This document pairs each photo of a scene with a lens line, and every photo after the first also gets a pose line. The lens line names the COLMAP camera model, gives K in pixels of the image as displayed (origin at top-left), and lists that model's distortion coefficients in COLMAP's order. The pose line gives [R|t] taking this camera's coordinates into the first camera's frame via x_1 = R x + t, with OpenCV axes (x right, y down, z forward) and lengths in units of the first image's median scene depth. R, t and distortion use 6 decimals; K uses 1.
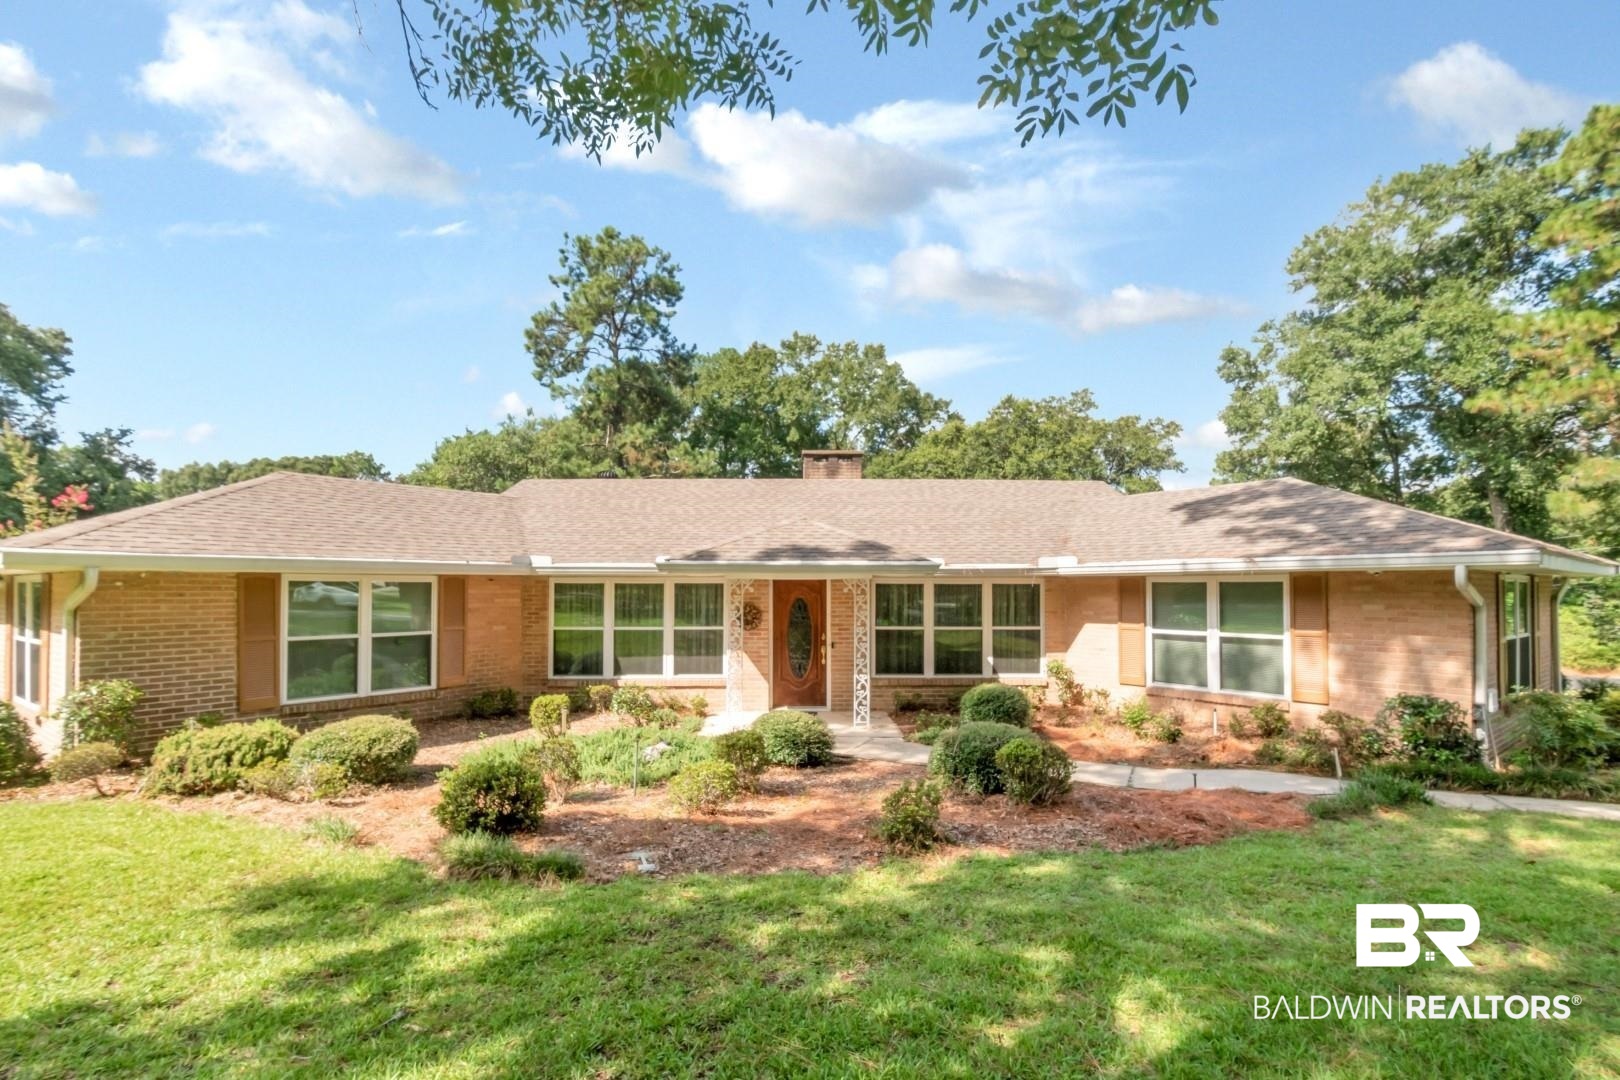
lens RADIAL K [[746.9, 0, 834.6], [0, 746.9, 575.1], [0, 0, 1]] dist [0.013130, -0.000024]
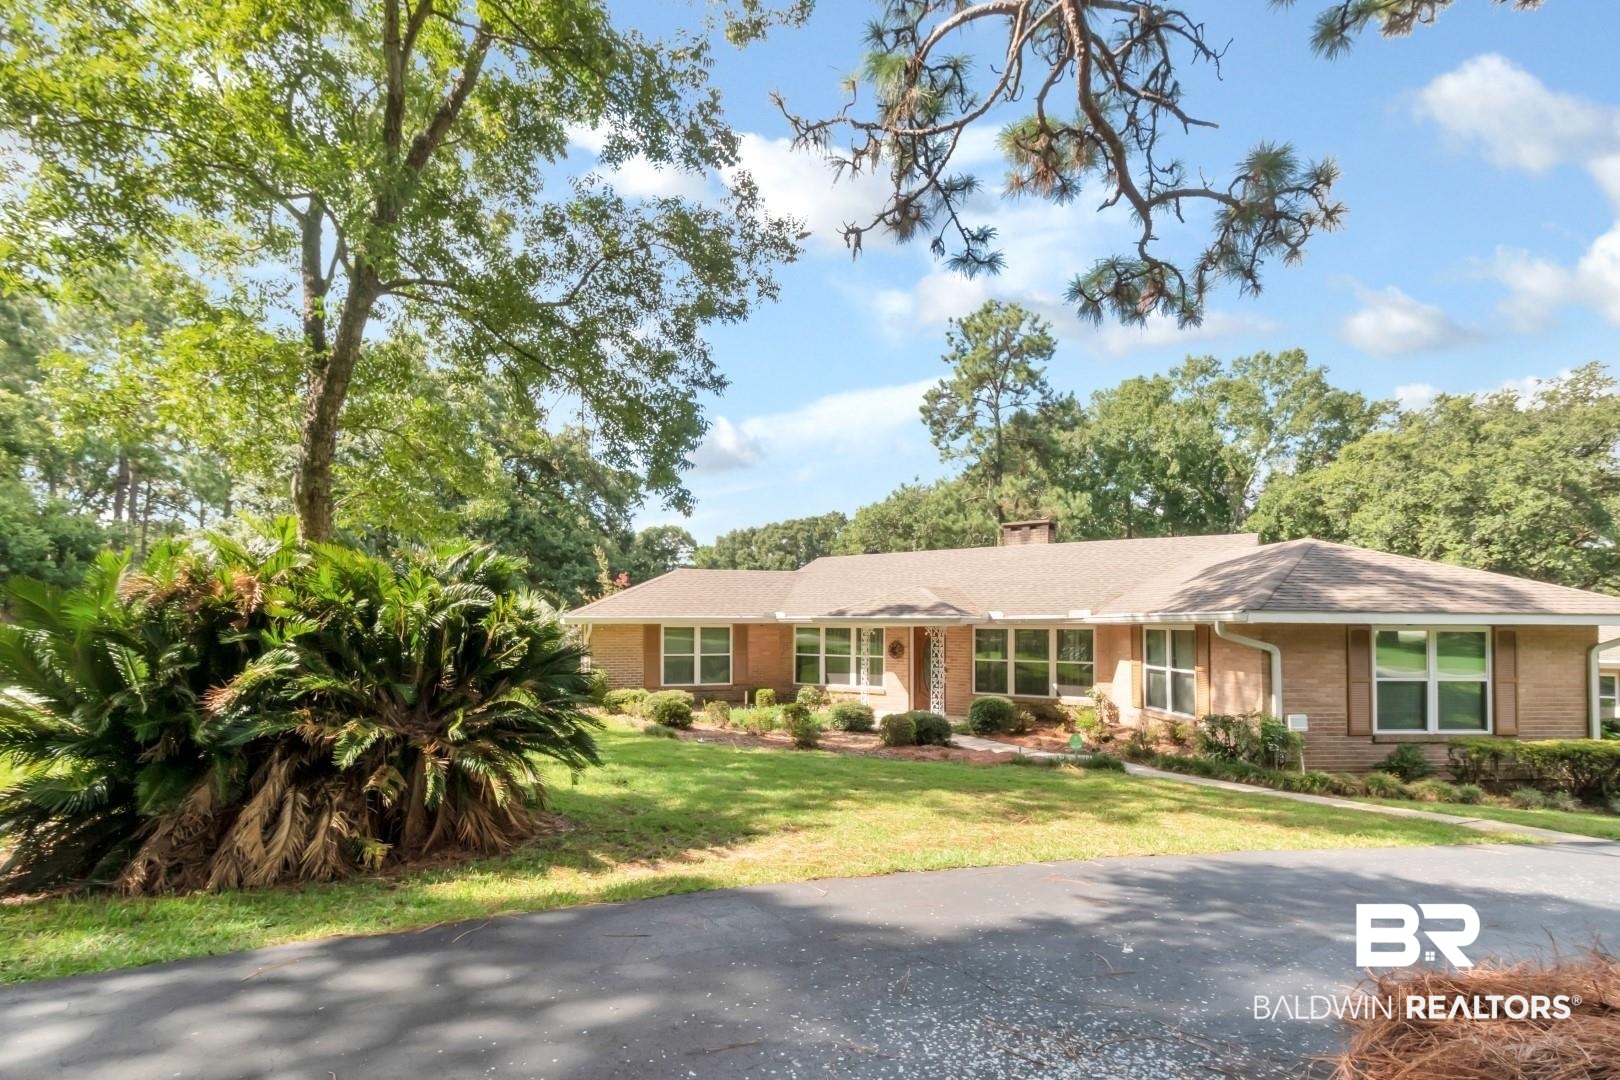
lens RADIAL K [[804.0, 0, 829.4], [0, 804.0, 597.6], [0, 0, 1]] dist [0.013306, 0.000121]
pose [[0.819111, -0.017651, -0.573364, 0.190378], [0.009172, 0.999802, -0.017674, -0.006367], [0.573562, 0.009218, 0.819110, -0.115421]]
